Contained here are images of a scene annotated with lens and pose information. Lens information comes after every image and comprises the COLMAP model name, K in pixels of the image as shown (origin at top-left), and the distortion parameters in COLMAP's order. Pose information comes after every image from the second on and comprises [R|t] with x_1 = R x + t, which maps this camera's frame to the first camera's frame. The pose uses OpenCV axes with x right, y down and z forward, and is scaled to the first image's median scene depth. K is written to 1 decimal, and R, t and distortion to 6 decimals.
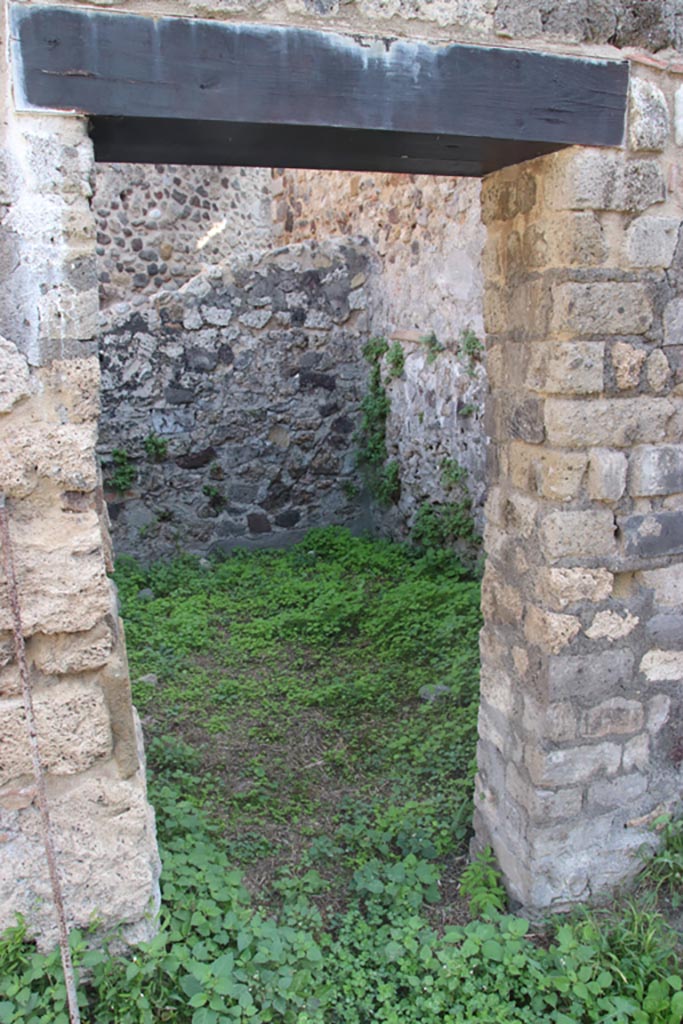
lens RADIAL K [[852.9, 0, 343.3], [0, 852.9, 515.9], [0, 0, 1]] dist [-0.149312, 0.151239]
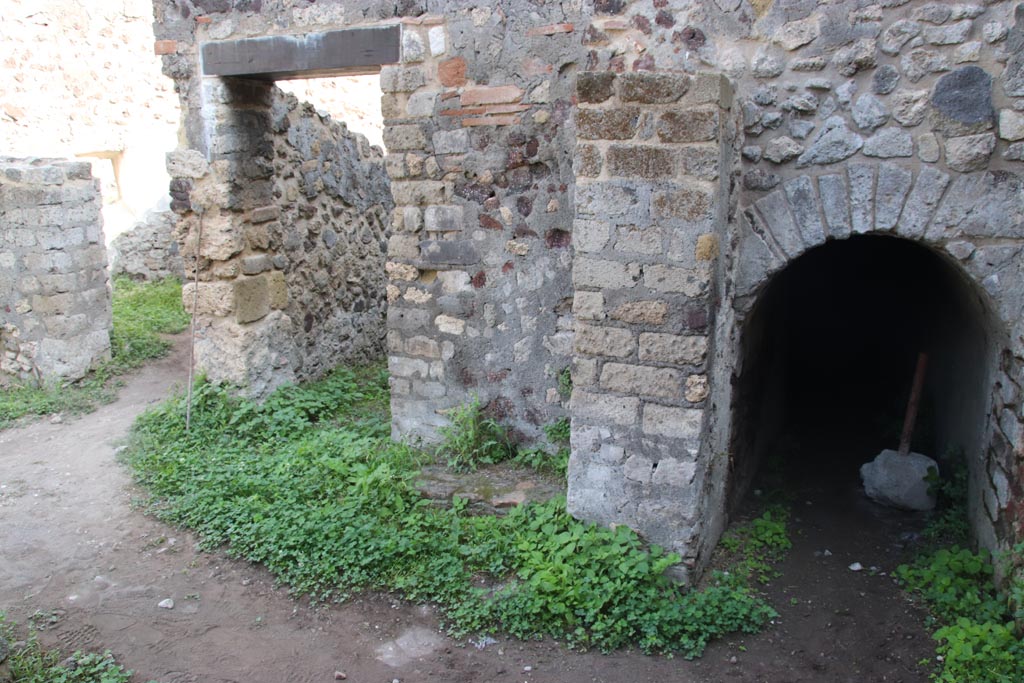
lens RADIAL K [[852.9, 0, 512.1], [0, 852.9, 343.4], [0, 0, 1]] dist [-0.149312, 0.151239]
pose [[0.760802, 0.142799, -0.633078, 1.922500], [-0.143993, 0.988321, 0.049885, 0.118046], [0.632808, 0.053206, 0.772479, -0.436254]]
